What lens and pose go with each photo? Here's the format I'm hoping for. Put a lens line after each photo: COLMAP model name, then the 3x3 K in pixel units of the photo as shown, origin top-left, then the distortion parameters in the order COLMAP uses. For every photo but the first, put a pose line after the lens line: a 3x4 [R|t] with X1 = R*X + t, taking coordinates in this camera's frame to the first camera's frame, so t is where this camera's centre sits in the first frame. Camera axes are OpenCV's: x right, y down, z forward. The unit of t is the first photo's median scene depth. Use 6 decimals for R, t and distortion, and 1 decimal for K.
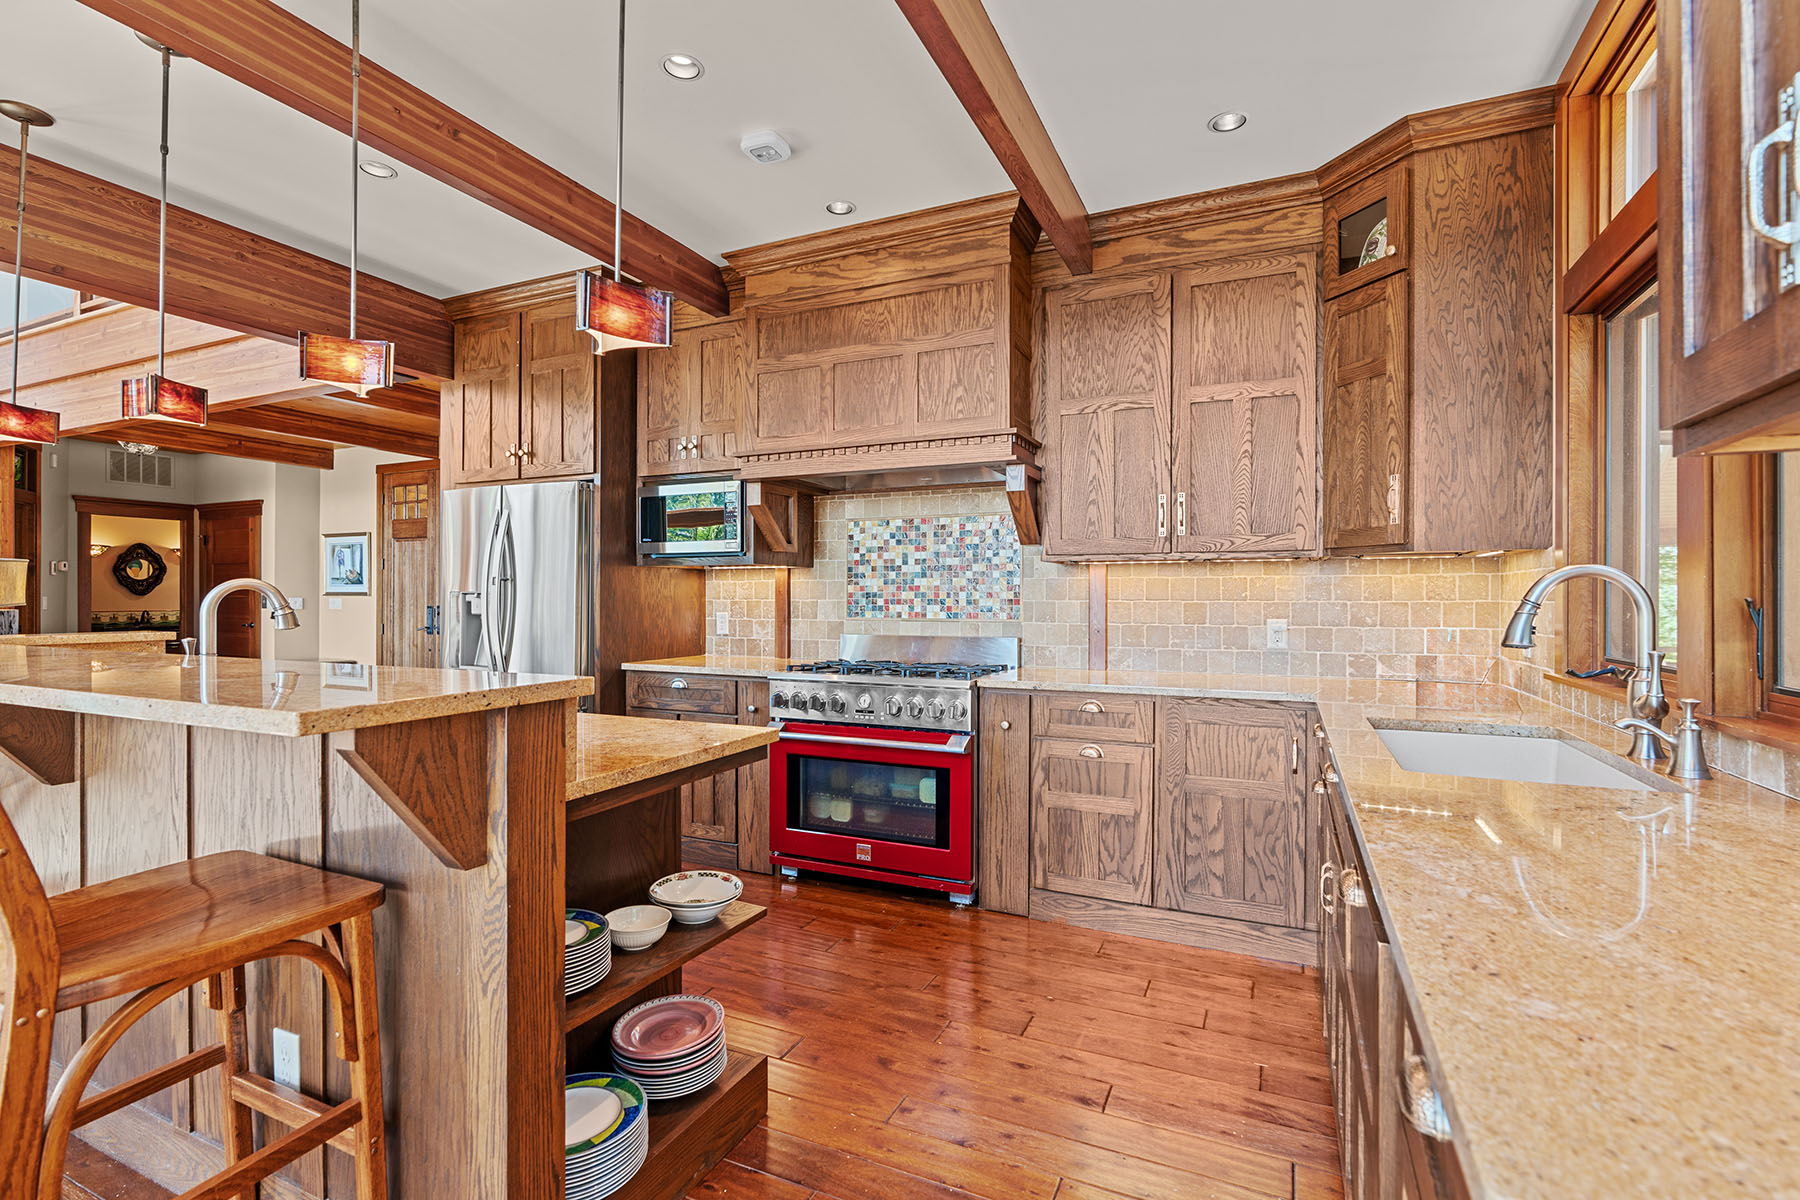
lens RADIAL K [[821.0, 0, 911.4], [0, 821.0, 595.5], [0, 0, 1]] dist [-0.003747, 0.001442]
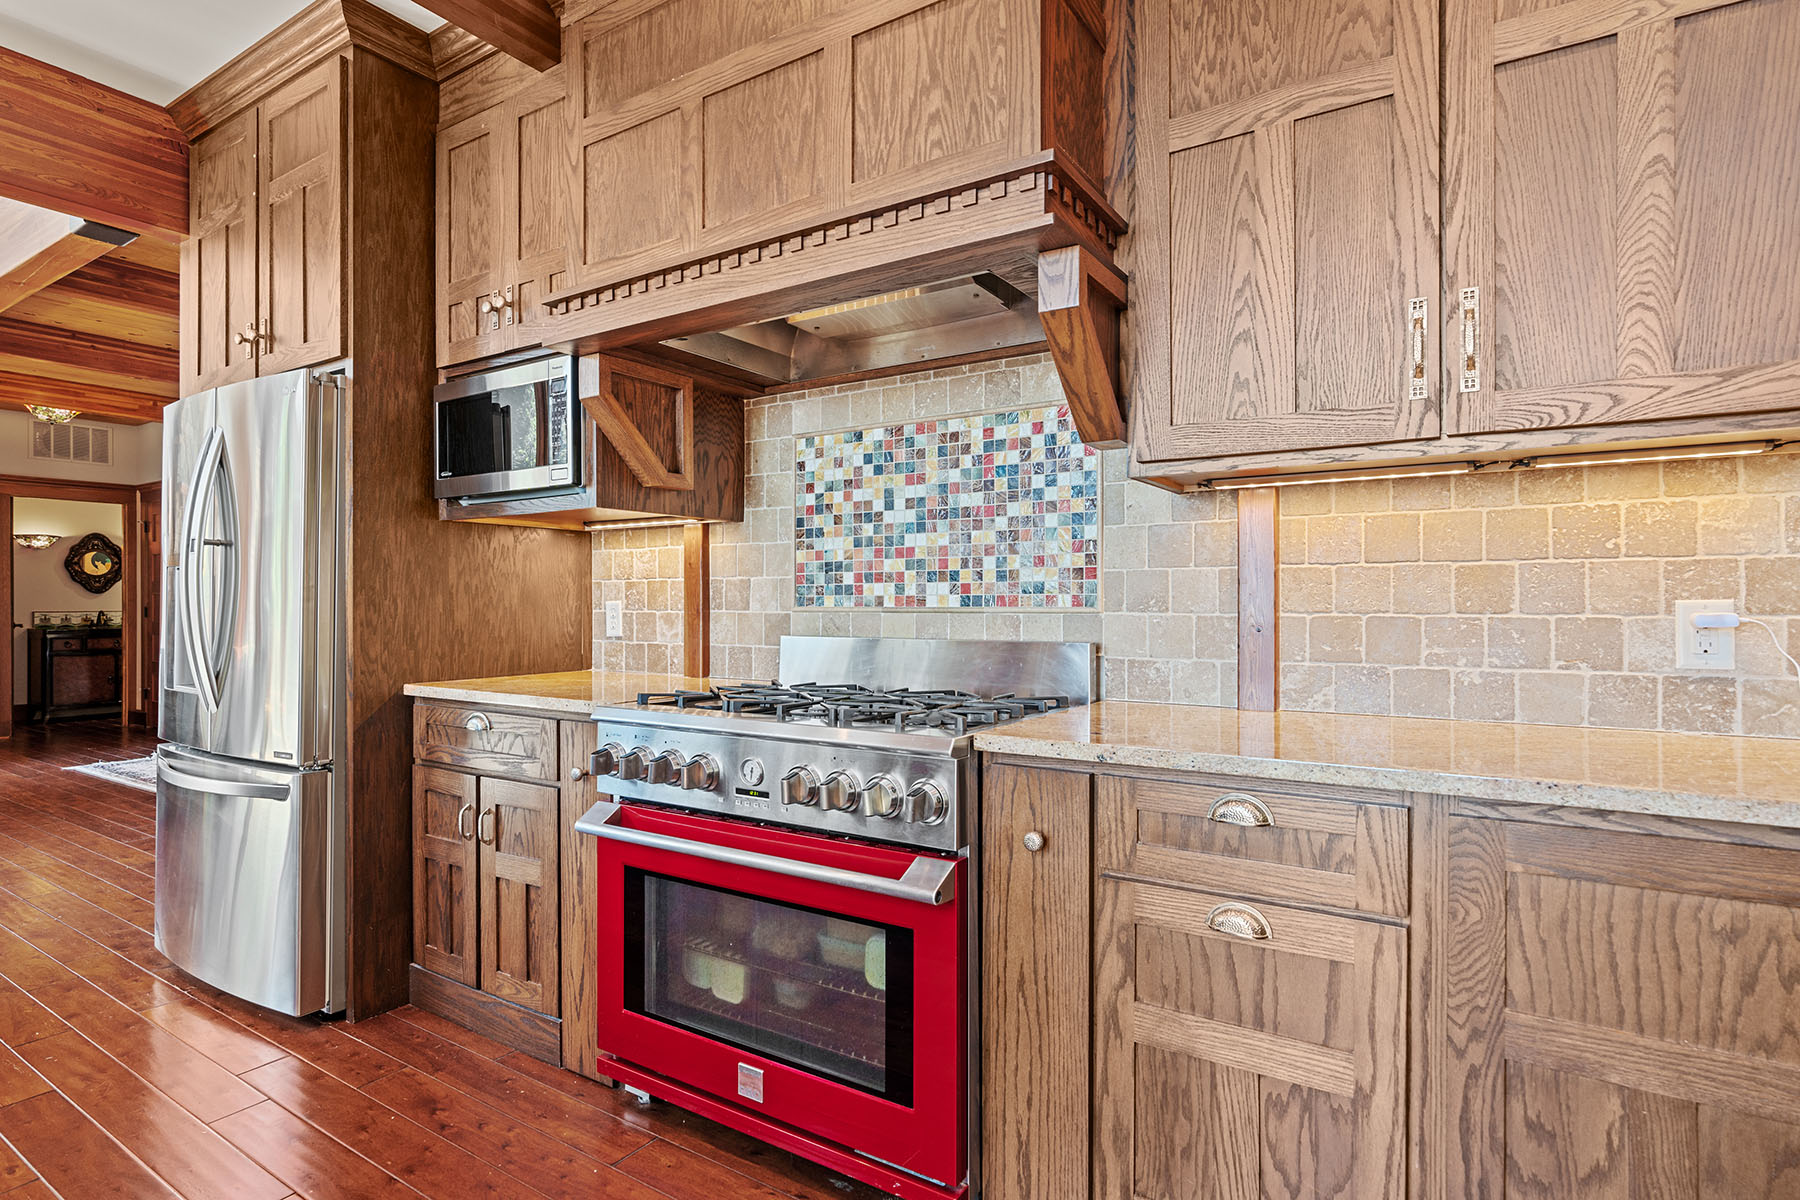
lens RADIAL K [[920.5, 0, 887.9], [0, 920.5, 602.0], [0, 0, 1]] dist [-0.003980, 0.001299]
pose [[0.986776, -0.004200, -0.162037, 0.105205], [0.004771, 0.999984, 0.003137, 0.025618], [0.162021, -0.003869, 0.986780, 0.451636]]
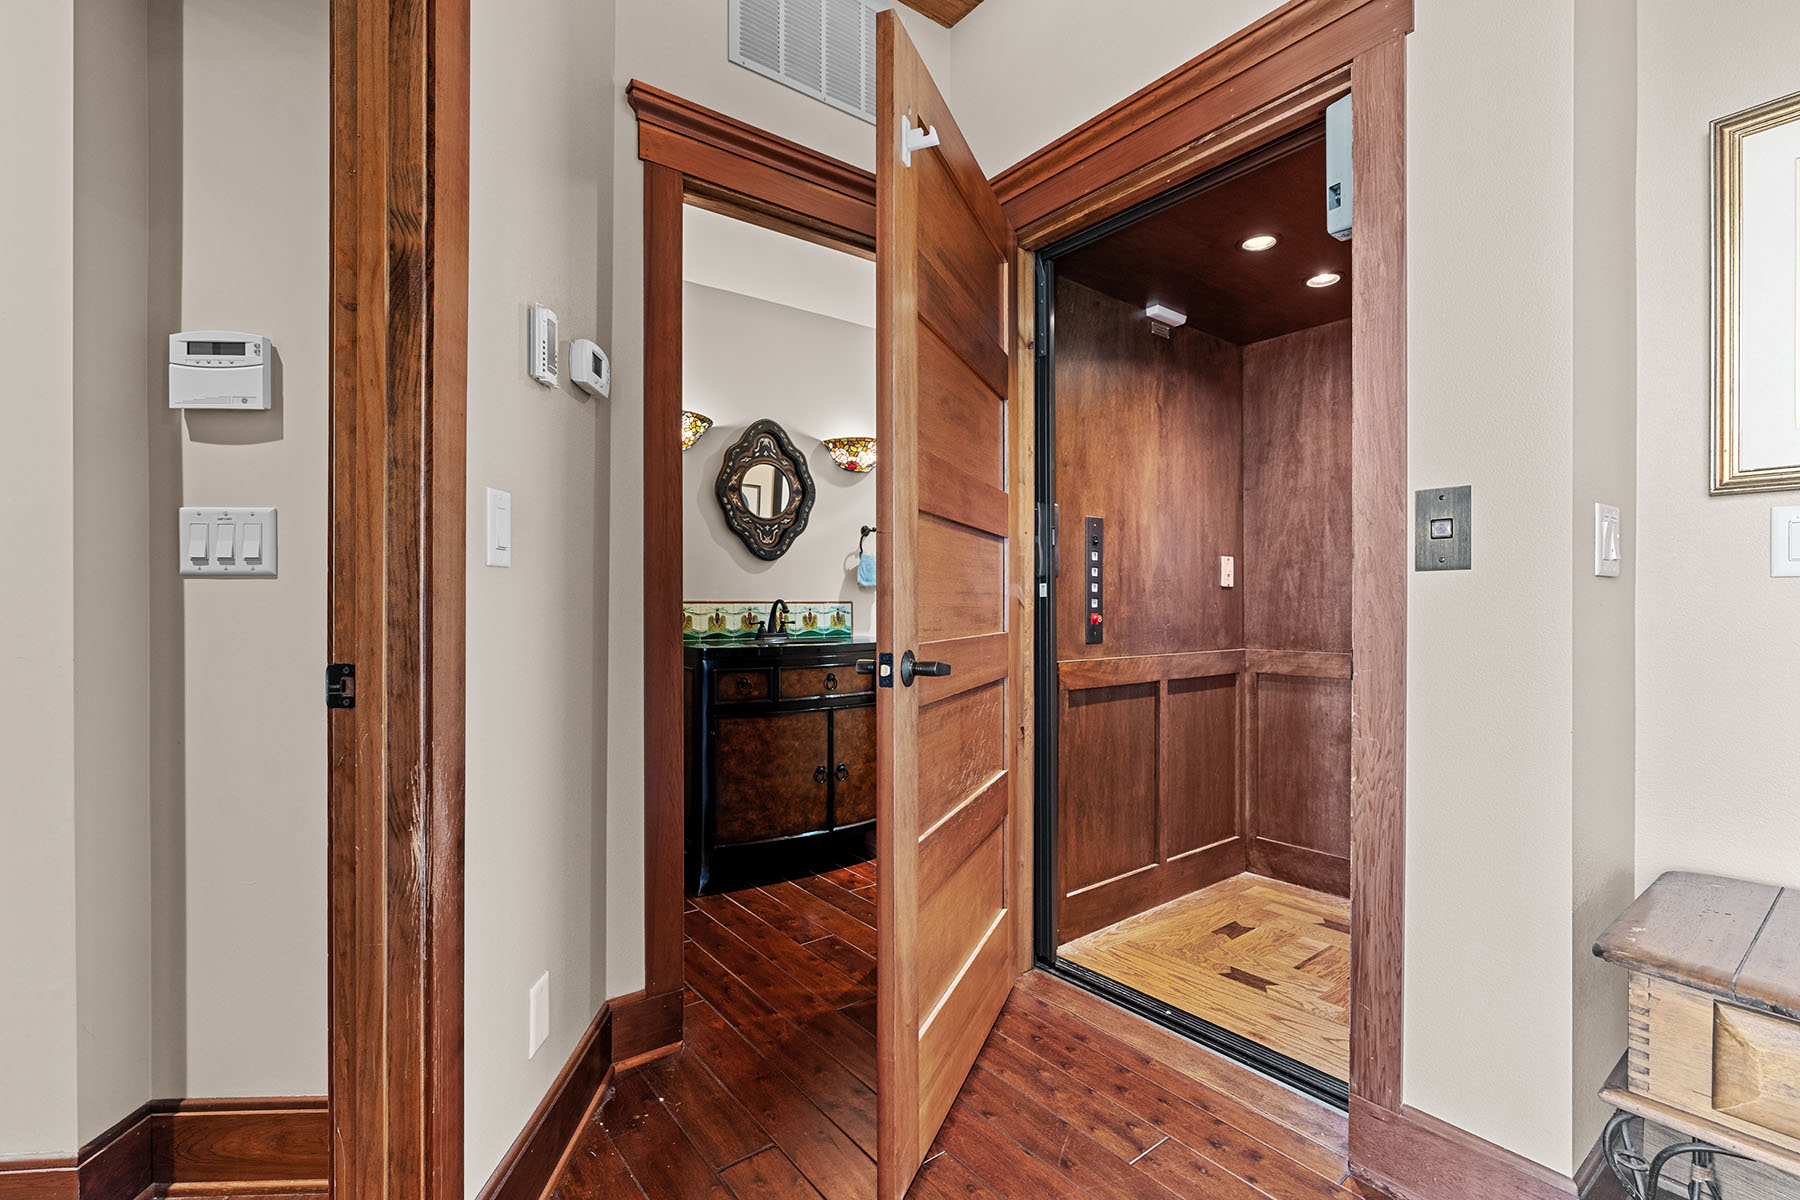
lens RADIAL K [[821.0, 0, 900.1], [0, 821.0, 609.2], [0, 0, 1]] dist [-0.003747, 0.001442]
pose [[0.880230, -0.004732, -0.474524, -1.807163], [0.006355, 0.999978, 0.001817, 0.056079], [0.474505, -0.004615, 0.880241, 1.776358]]
